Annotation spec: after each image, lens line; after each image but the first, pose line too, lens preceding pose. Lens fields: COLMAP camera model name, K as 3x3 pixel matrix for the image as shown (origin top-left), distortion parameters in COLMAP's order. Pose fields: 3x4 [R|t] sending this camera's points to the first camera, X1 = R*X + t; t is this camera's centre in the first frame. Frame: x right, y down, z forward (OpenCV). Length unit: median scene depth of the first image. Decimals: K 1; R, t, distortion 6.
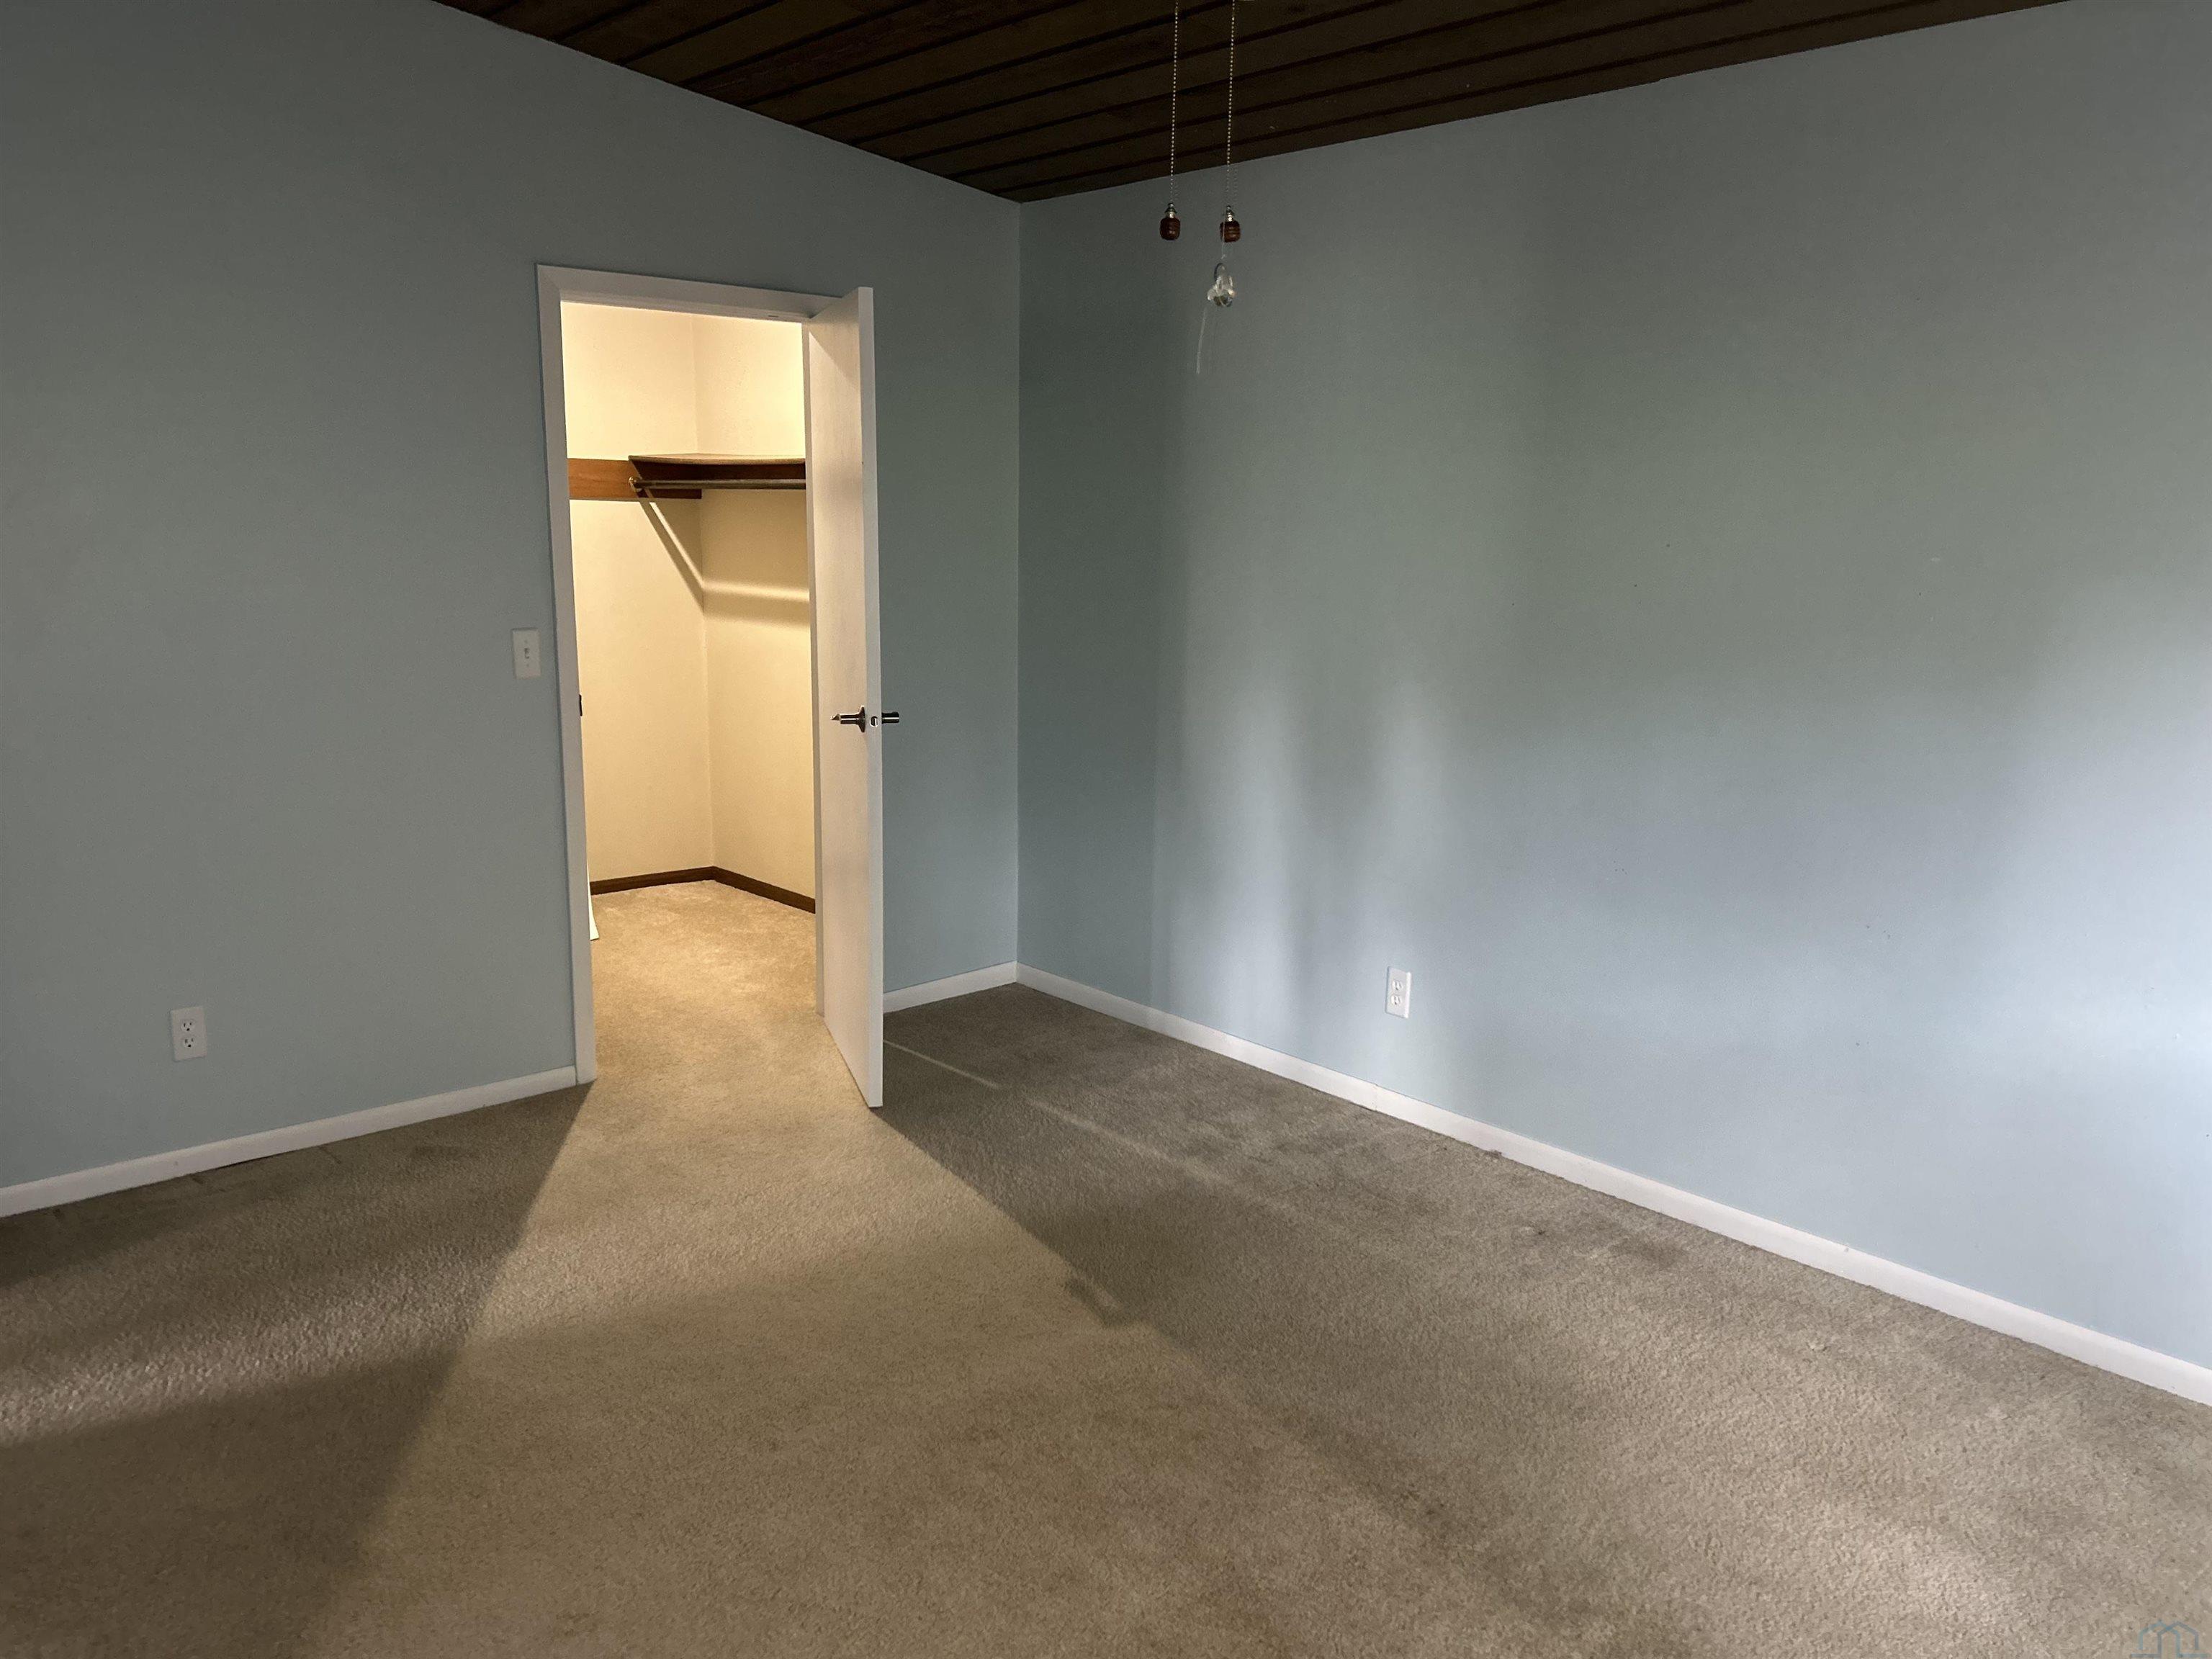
lens RADIAL K [[1673.2, 0, 1099.4], [0, 1673.2, 827.4], [0, 0, 1]] dist [0.038350, -0.033676]
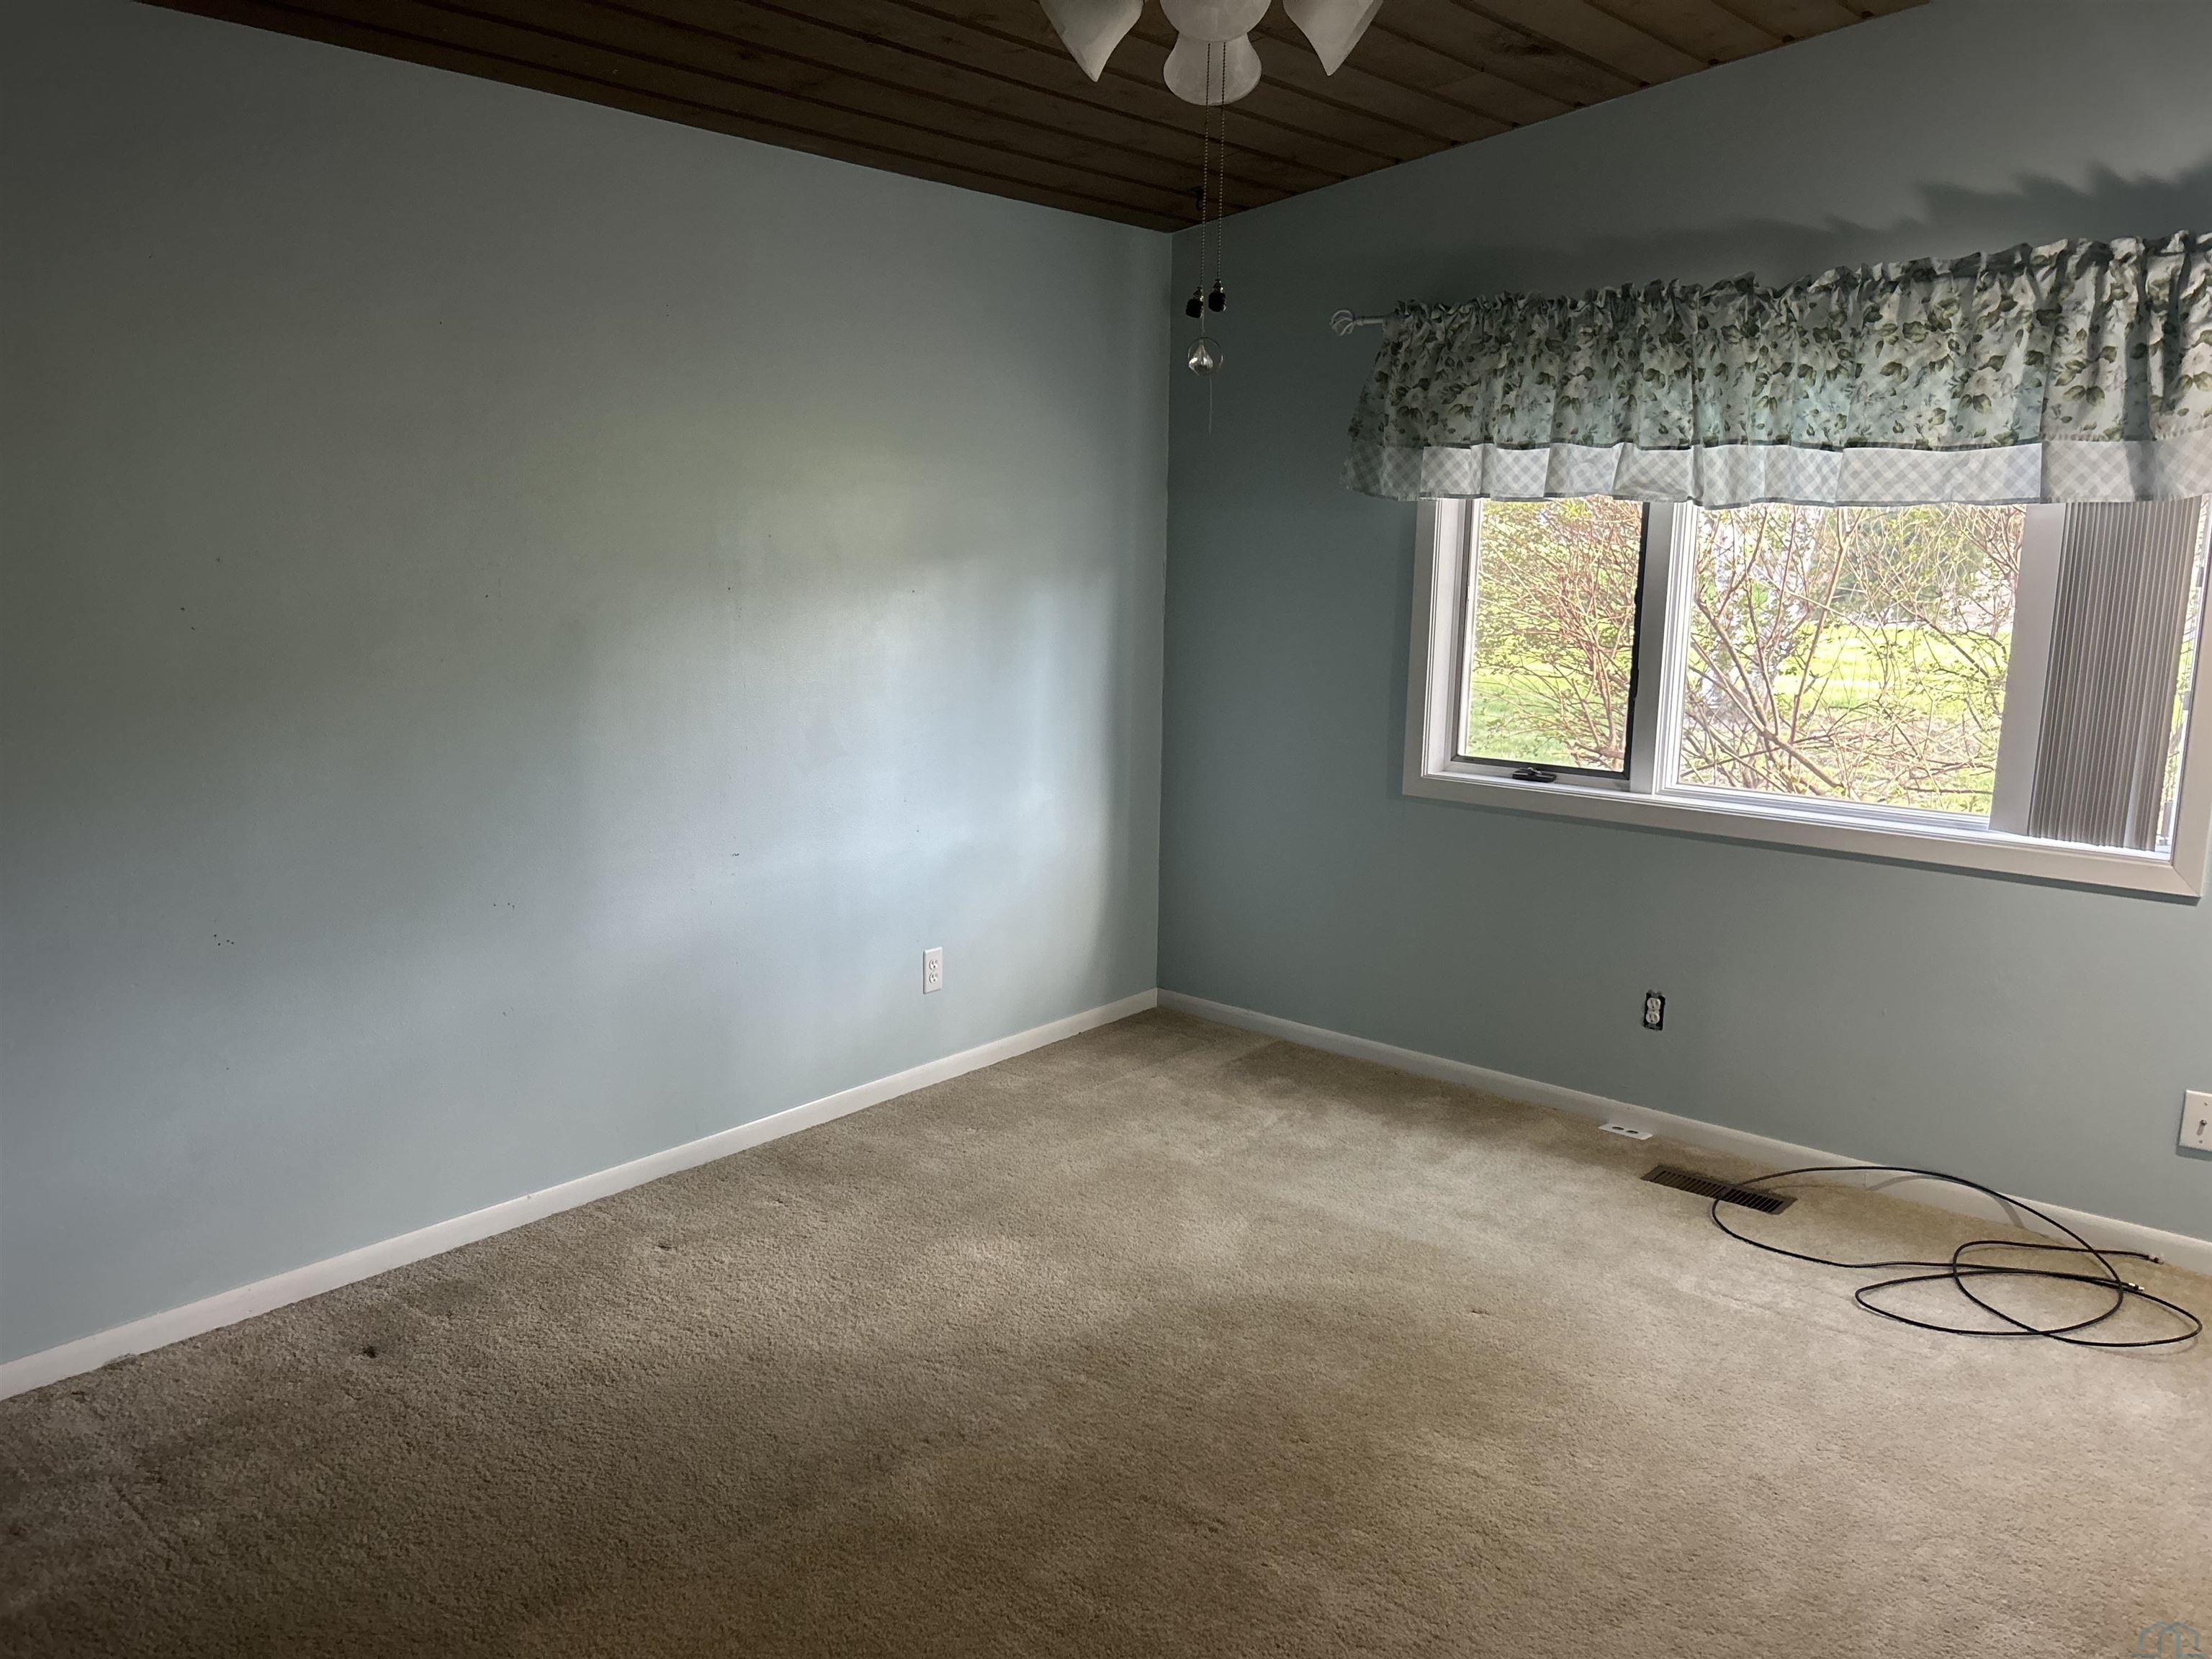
lens RADIAL K [[1673.2, 0, 1099.6], [0, 1673.2, 831.1], [0, 0, 1]] dist [0.038350, -0.033676]
pose [[-0.139928, -0.205247, 0.968656, -0.659532], [0.163621, 0.960038, 0.227057, -0.174410], [-0.976549, 0.190264, -0.100753, 0.763445]]
